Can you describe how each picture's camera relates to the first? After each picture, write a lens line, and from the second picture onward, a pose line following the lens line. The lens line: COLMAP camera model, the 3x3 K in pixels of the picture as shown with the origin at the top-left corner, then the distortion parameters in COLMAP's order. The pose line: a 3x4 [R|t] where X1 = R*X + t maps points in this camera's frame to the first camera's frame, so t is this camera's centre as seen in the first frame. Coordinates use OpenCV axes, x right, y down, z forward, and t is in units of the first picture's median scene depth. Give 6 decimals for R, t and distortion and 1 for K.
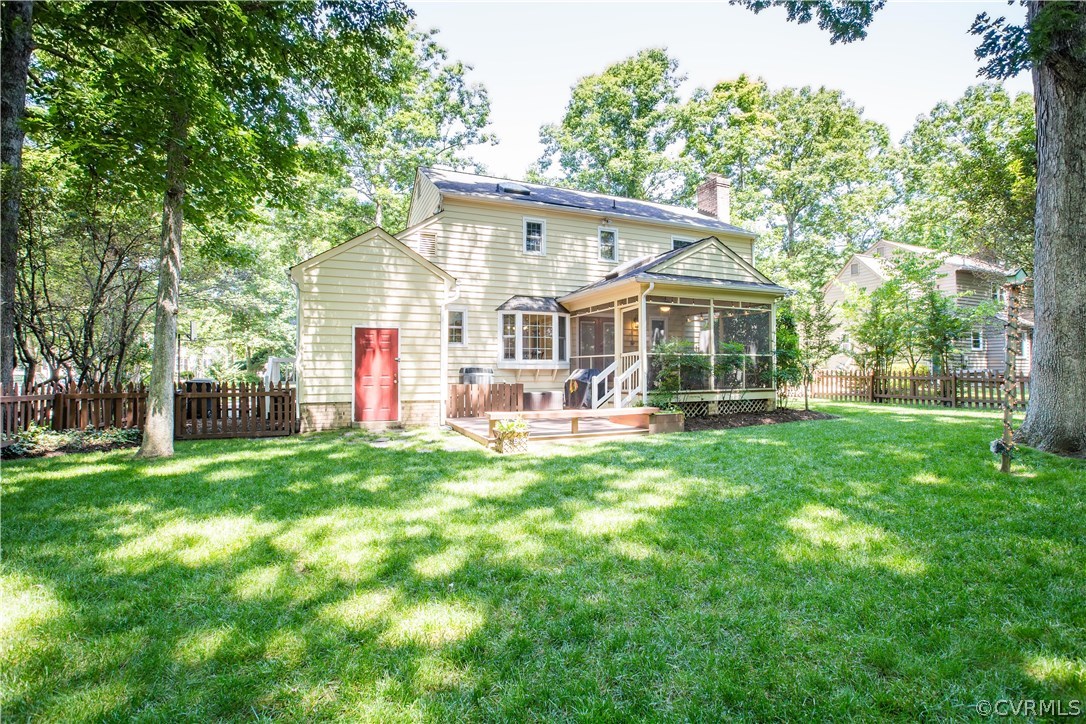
lens RADIAL K [[502.9, 0, 547.7], [0, 502.9, 365.2], [0, 0, 1]] dist [-0.051104, 0.017021]
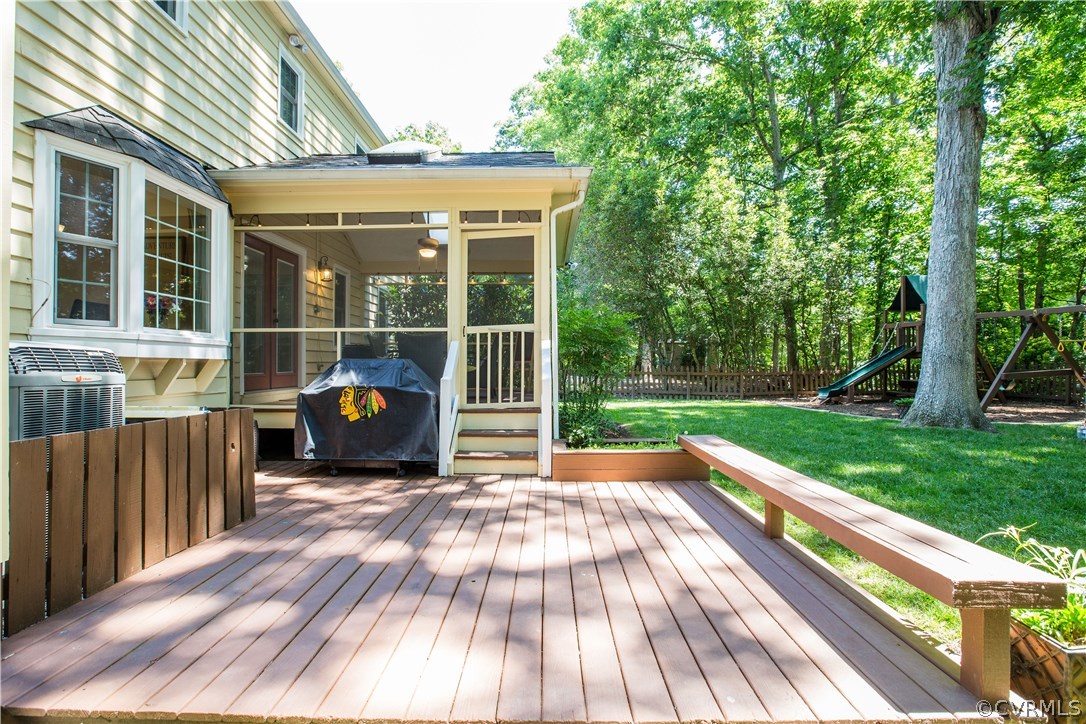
lens RADIAL K [[502.9, 0, 547.7], [0, 502.9, 365.2], [0, 0, 1]] dist [-0.051104, 0.017021]
pose [[0.394726, 0.007882, 0.918765, -0.222376], [-0.001933, 0.999968, -0.007748, 0.013246], [-0.918797, 0.001282, 0.394728, 0.673814]]
